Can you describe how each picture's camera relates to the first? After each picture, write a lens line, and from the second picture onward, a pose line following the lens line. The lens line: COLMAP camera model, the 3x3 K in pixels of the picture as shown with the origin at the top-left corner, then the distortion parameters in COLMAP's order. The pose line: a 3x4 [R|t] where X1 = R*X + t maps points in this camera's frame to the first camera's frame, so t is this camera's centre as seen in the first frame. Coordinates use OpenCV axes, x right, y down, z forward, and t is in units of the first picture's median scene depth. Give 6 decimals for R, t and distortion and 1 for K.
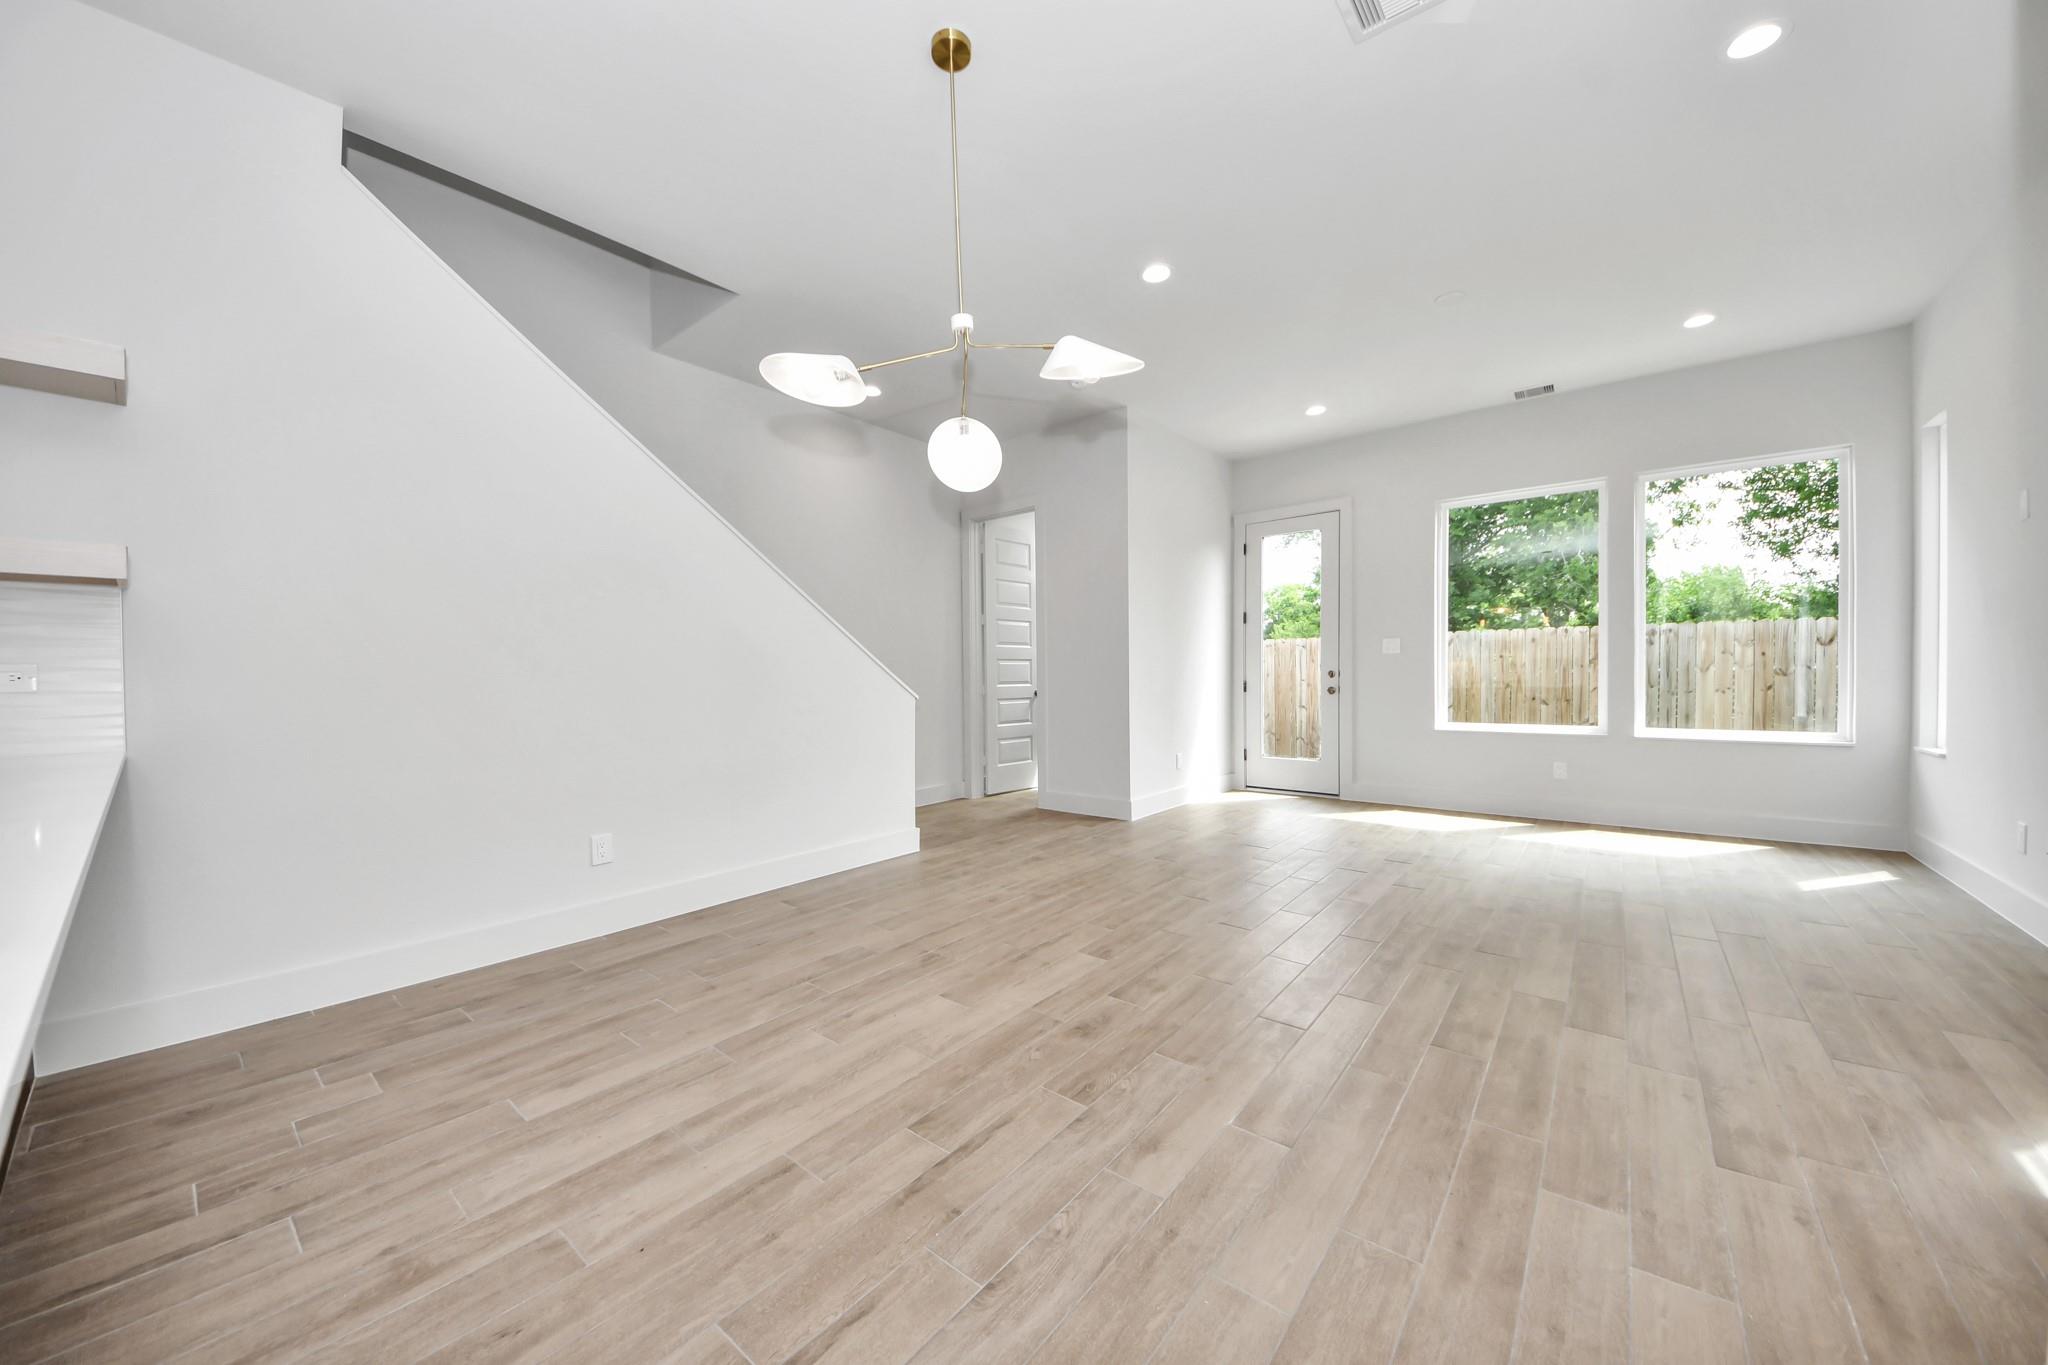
lens RADIAL K [[731.6, 0, 1002.0], [0, 731.6, 682.3], [0, 0, 1]] dist [0.019369, -0.014443]
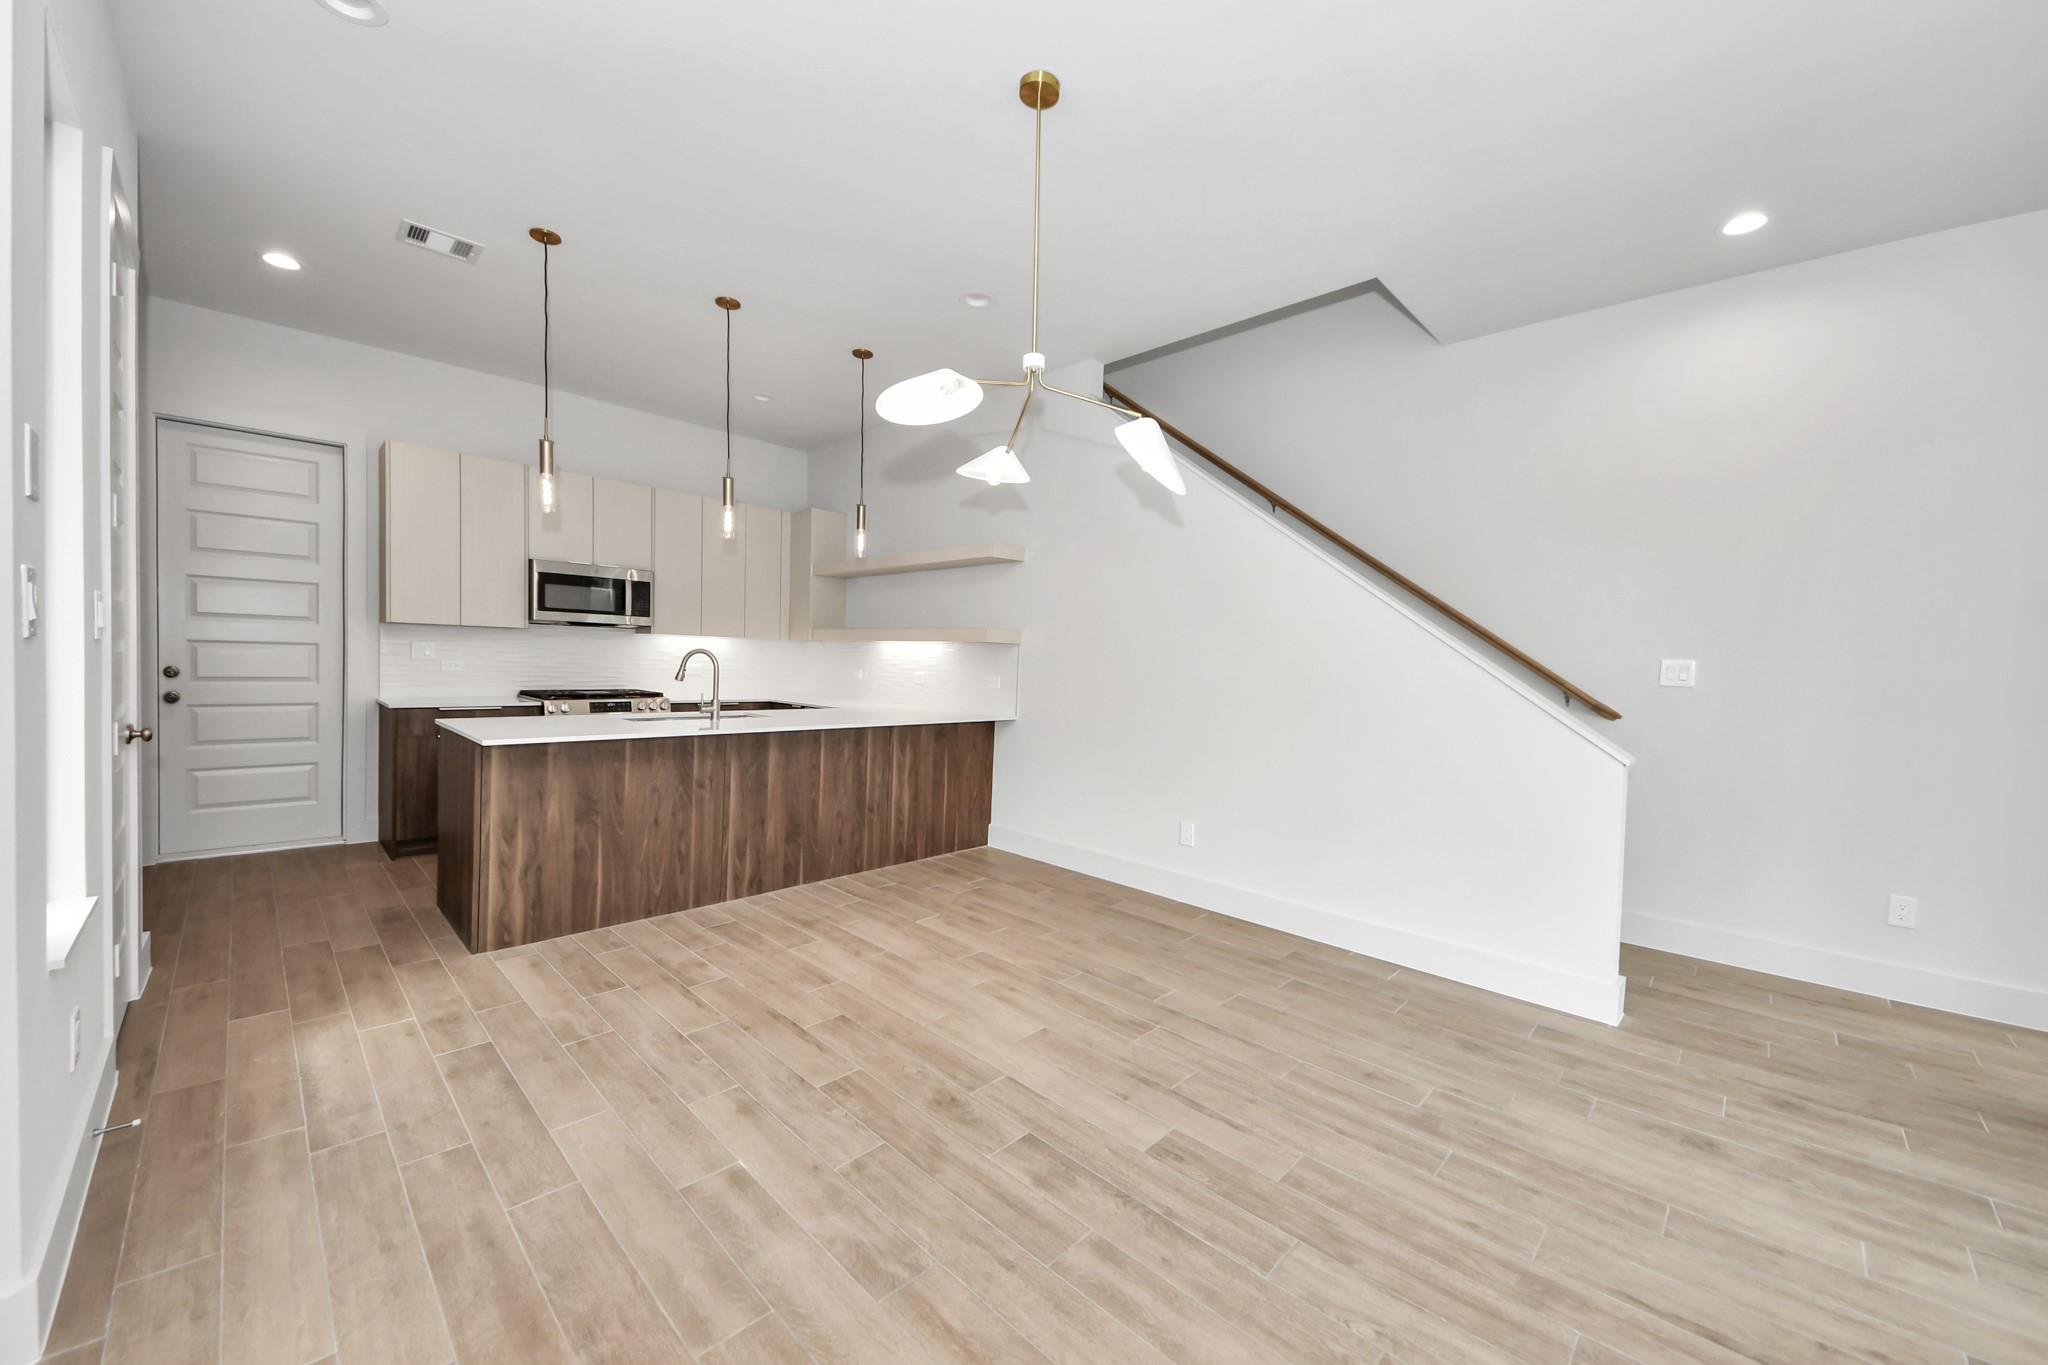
lens RADIAL K [[736.2, 0, 1024.0], [0, 736.2, 682.5], [0, 0, 1]] dist [0.021488, -0.014734]
pose [[-0.061939, 0.039591, -0.997294, 0.971557], [-0.042374, 0.998208, 0.042259, -0.096816], [0.997180, 0.044877, -0.060150, 1.075123]]
